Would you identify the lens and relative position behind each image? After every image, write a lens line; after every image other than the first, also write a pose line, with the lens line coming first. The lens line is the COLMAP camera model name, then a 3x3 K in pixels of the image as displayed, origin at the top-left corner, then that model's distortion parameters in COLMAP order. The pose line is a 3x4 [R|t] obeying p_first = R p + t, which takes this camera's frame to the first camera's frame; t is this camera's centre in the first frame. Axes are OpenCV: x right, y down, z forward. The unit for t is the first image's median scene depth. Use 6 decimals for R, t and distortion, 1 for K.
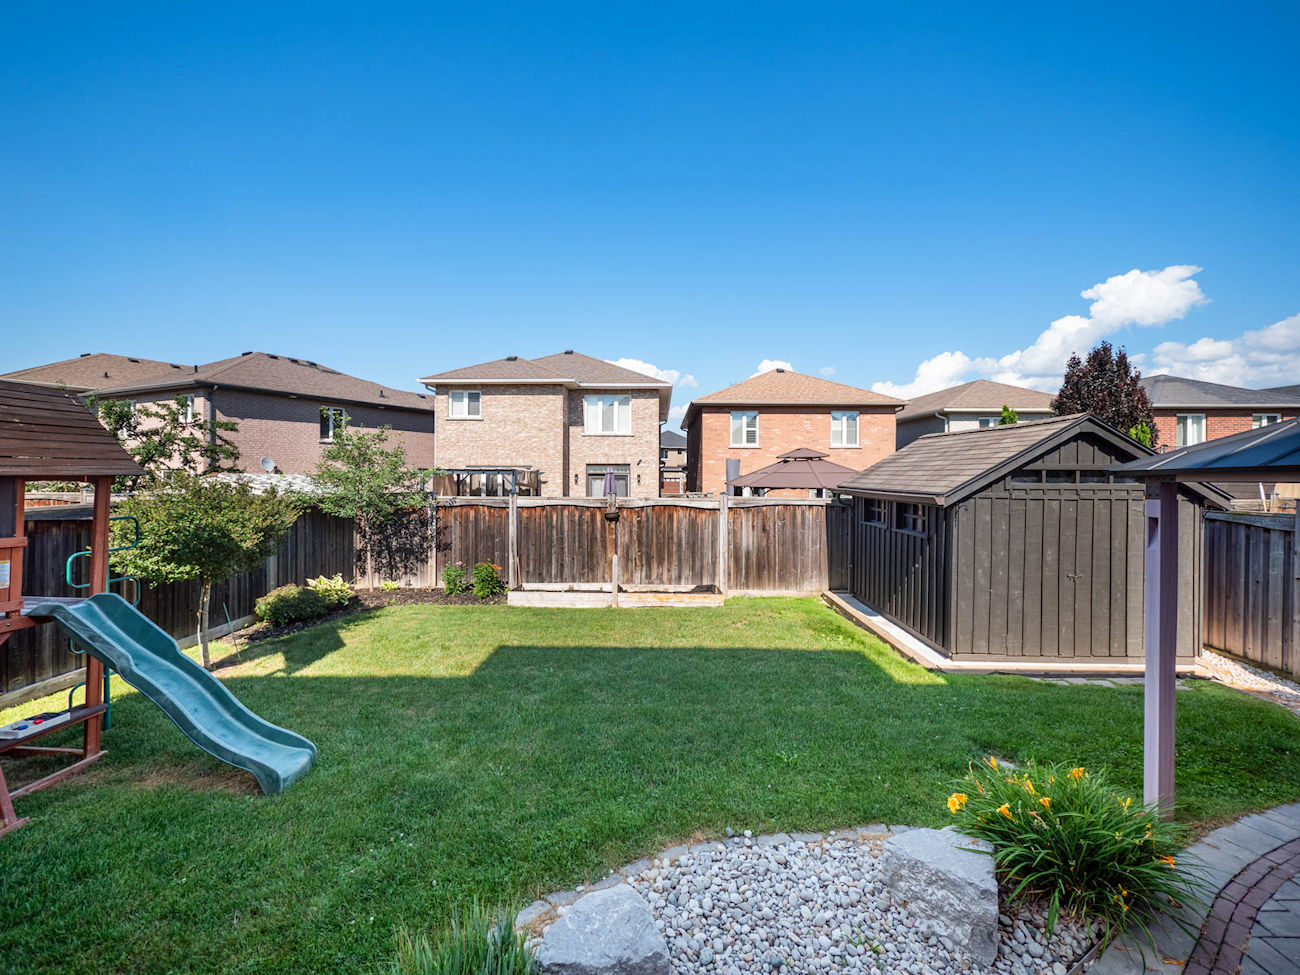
lens RADIAL K [[560.9, 0, 655.0], [0, 560.9, 479.5], [0, 0, 1]] dist [0.007798, 0.000244]
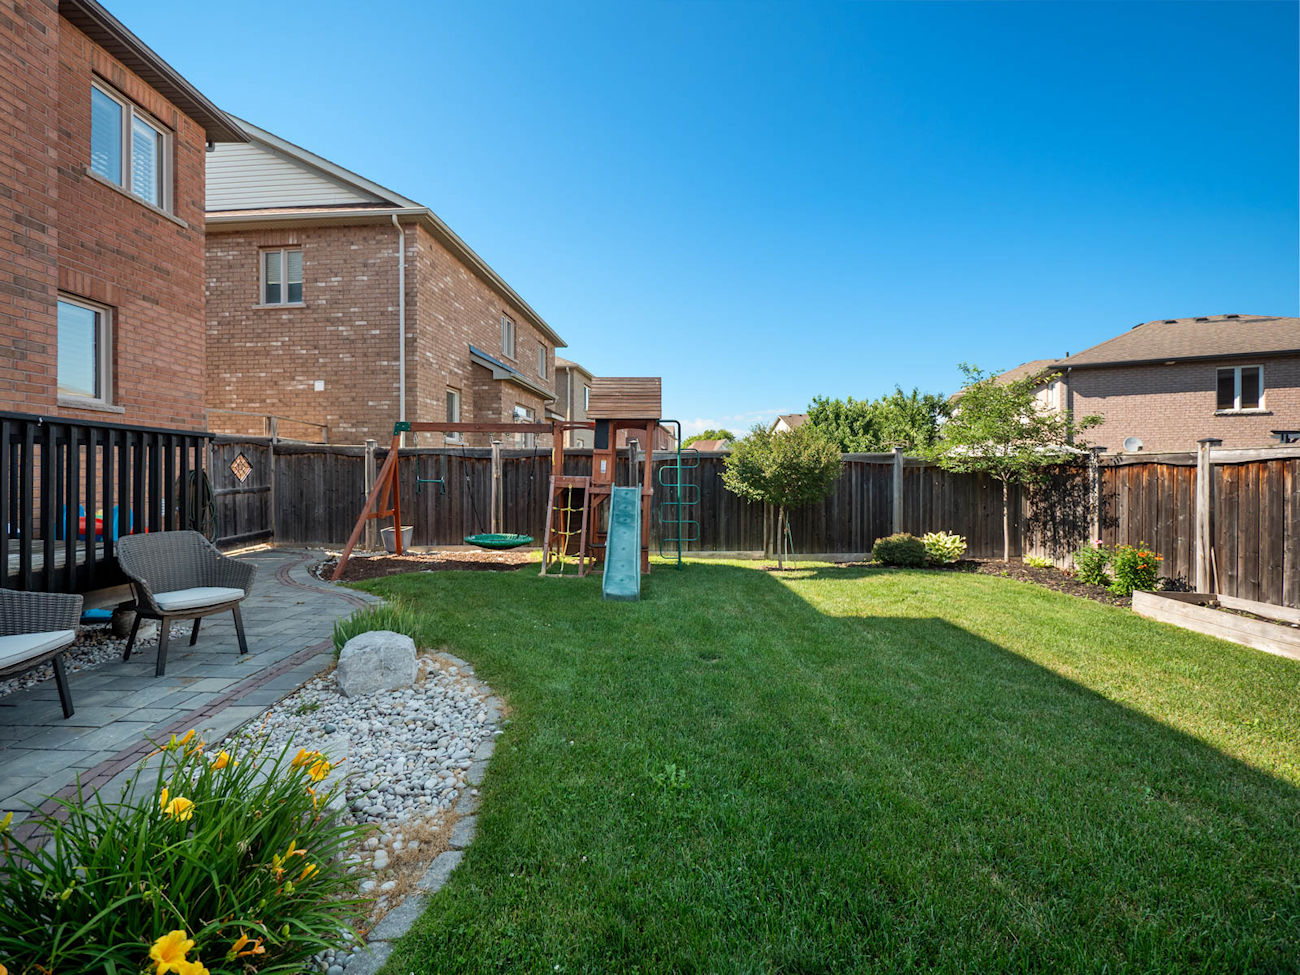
lens RADIAL K [[560.9, 0, 654.3], [0, 560.9, 484.2], [0, 0, 1]] dist [0.007798, 0.000244]
pose [[0.031668, 0.007338, -0.999472, 0.333141], [-0.015358, 0.999859, 0.006854, 0.074756], [0.999380, 0.015132, 0.031776, 0.388331]]
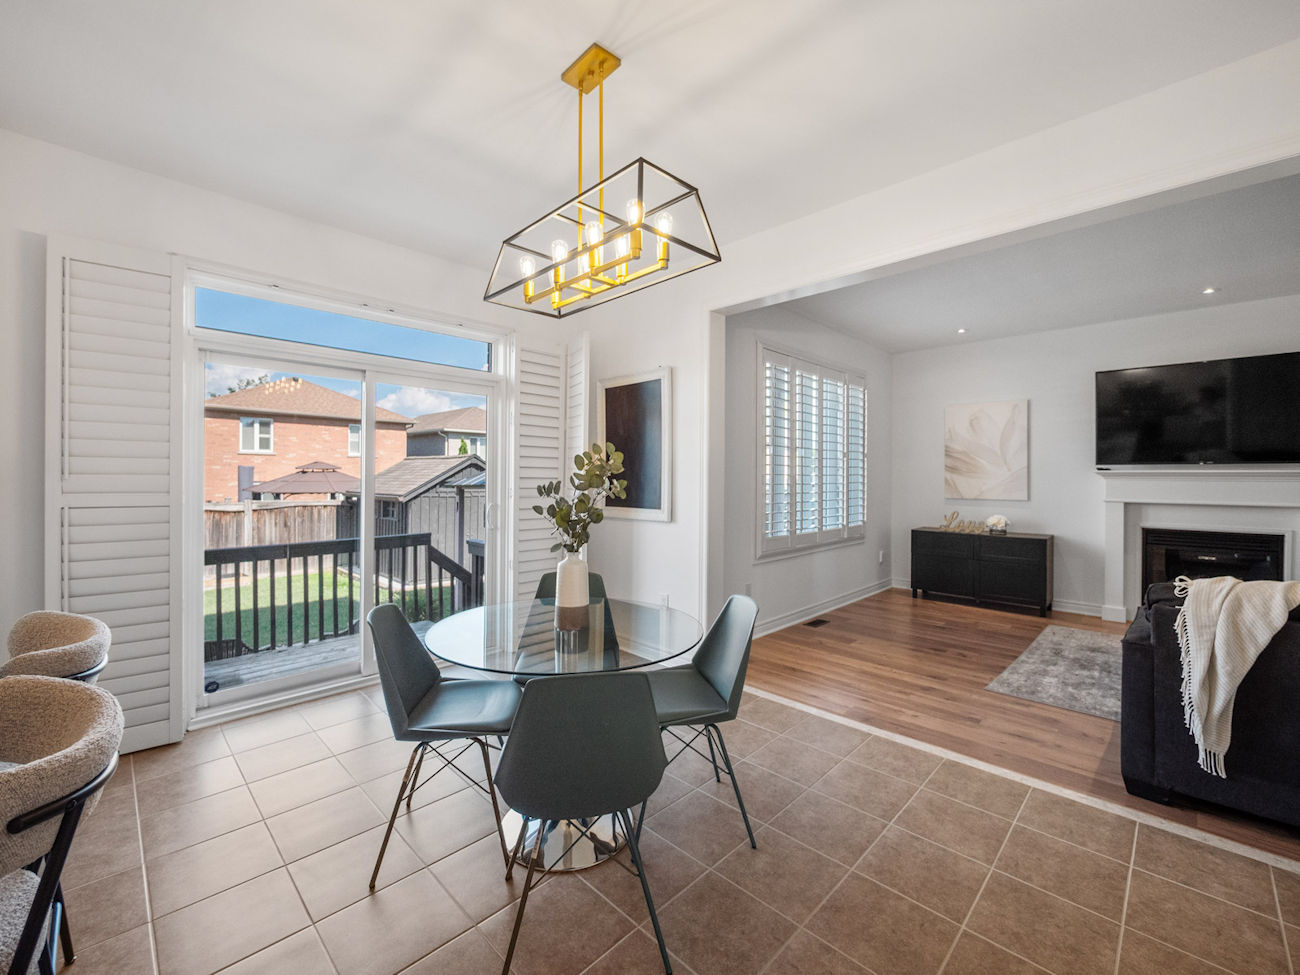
lens RADIAL K [[560.9, 0, 647.0], [0, 560.9, 478.0], [0, 0, 1]] dist [0.007798, 0.000244]
pose [[0.711977, -0.002638, 0.702198, -0.117031], [0.006738, 0.999973, -0.003075, -0.010988], [-0.702170, 0.006920, 0.711976, -0.486096]]
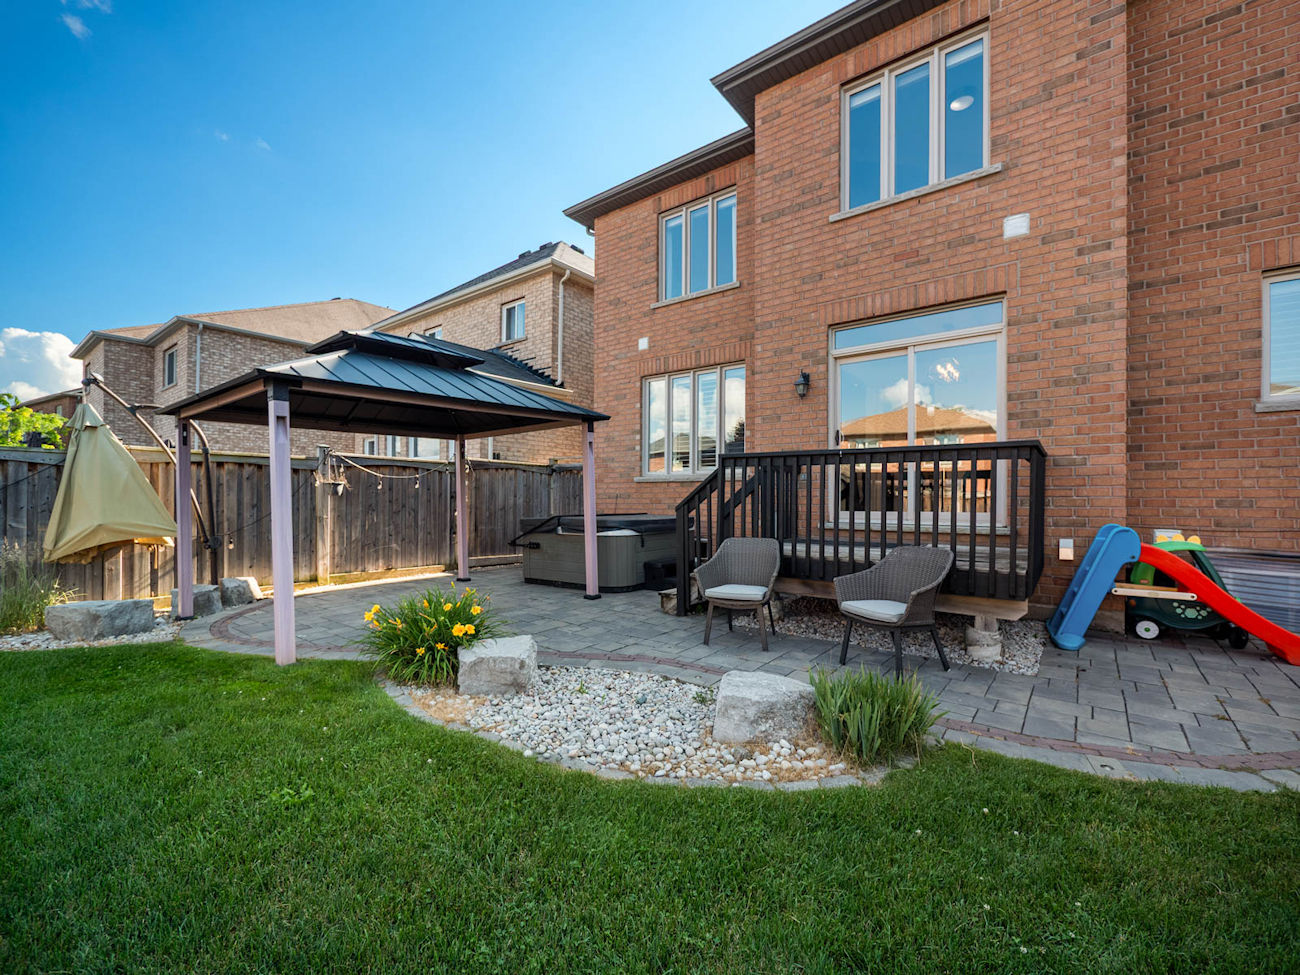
lens RADIAL K [[560.9, 0, 654.3], [0, 560.9, 491.3], [0, 0, 1]] dist [0.007798, 0.000244]
pose [[-0.783556, -0.007368, 0.621277, -0.167323], [0.000695, 0.999919, 0.012736, 0.069651], [-0.621321, 0.010411, -0.783487, 0.496627]]
